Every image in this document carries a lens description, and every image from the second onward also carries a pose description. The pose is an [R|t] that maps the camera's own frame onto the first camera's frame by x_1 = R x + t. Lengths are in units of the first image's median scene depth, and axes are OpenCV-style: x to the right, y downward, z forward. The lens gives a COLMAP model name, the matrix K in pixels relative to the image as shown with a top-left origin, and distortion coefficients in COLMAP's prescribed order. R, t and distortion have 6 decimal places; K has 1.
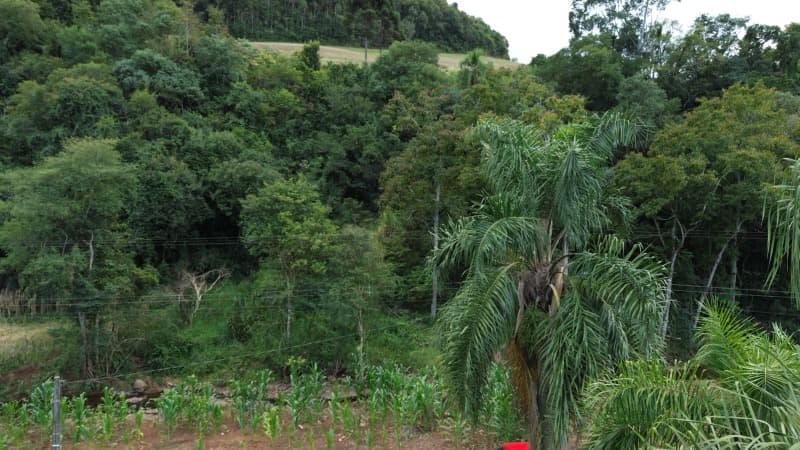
lens RADIAL K [[568.8, 0, 400.9], [0, 568.8, 224.1], [0, 0, 1]] dist [0.071679, -0.075908]
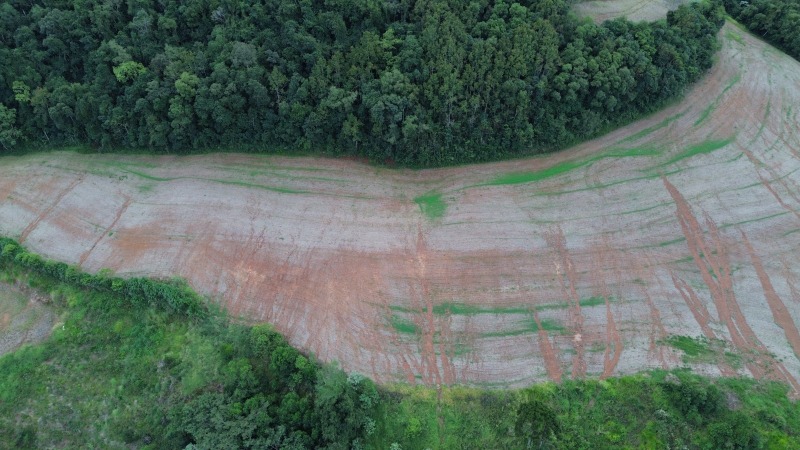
lens RADIAL K [[565.1, 0, 399.6], [0, 565.1, 223.9], [0, 0, 1]] dist [0.079855, -0.077127]
pose [[0.967576, 0.138599, -0.211158, -0.216917], [0.002707, 0.830263, 0.557366, -2.203013], [0.252567, -0.539865, 0.802967, 0.176487]]
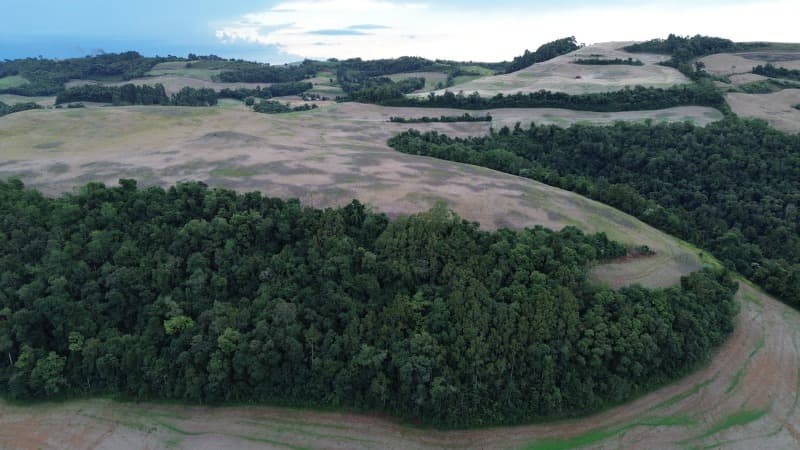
lens RADIAL K [[565.1, 0, 399.6], [0, 565.1, 223.9], [0, 0, 1]] dist [0.079855, -0.077127]
pose [[0.952726, 0.068944, -0.295904, -0.218516], [-0.000249, 0.974091, 0.226158, -2.481176], [0.303829, -0.215393, 0.928059, 0.164877]]
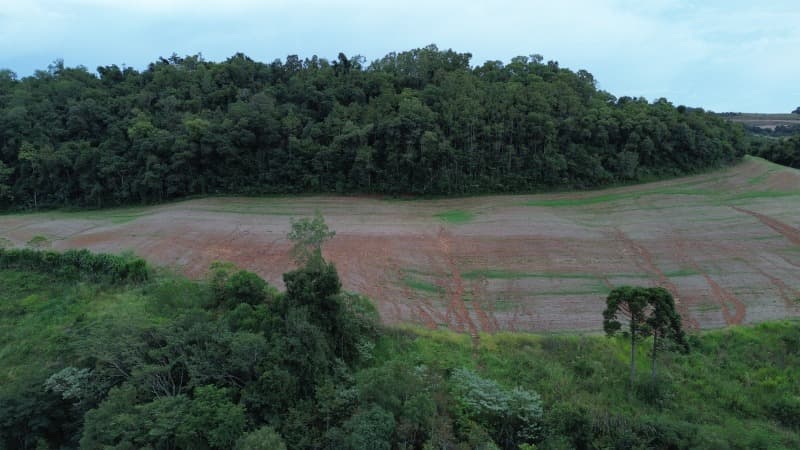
lens RADIAL K [[565.1, 0, 399.6], [0, 565.1, 223.9], [0, 0, 1]] dist [0.079855, -0.077127]
pose [[0.958375, 0.007067, -0.285426, -0.221304], [-0.006731, 0.999975, 0.002158, -0.735493], [0.285434, -0.000147, 0.958398, 0.214738]]
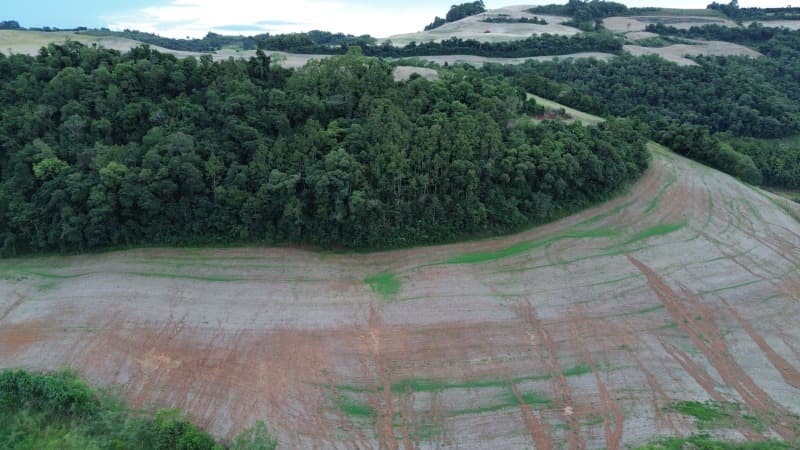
lens RADIAL K [[565.1, 0, 399.6], [0, 565.1, 223.9], [0, 0, 1]] dist [0.079855, -0.077127]
pose [[0.987122, 0.034130, -0.156286, -0.219681], [0.002346, 0.973780, 0.227478, -1.562080], [0.159952, -0.224916, 0.961160, 0.194199]]
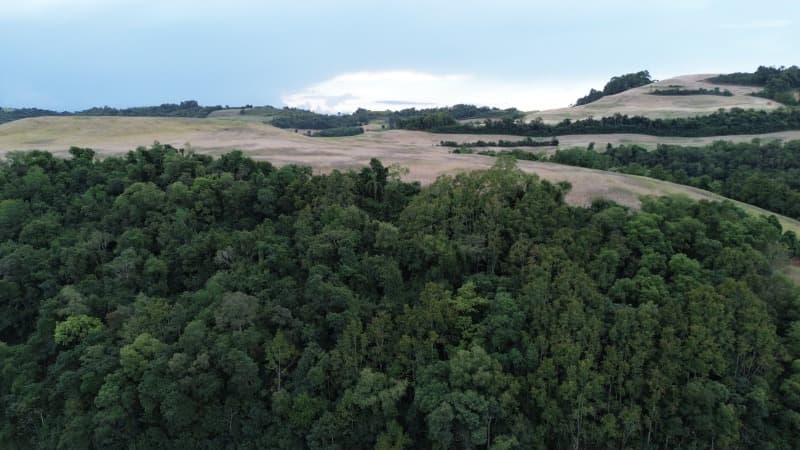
lens RADIAL K [[565.1, 0, 399.6], [0, 565.1, 223.9], [0, 0, 1]] dist [0.079855, -0.077127]
pose [[0.918914, 0.053550, -0.390805, -0.522172], [-0.008207, 0.993123, 0.116785, -1.806232], [0.394372, -0.104108, 0.913035, 1.305478]]
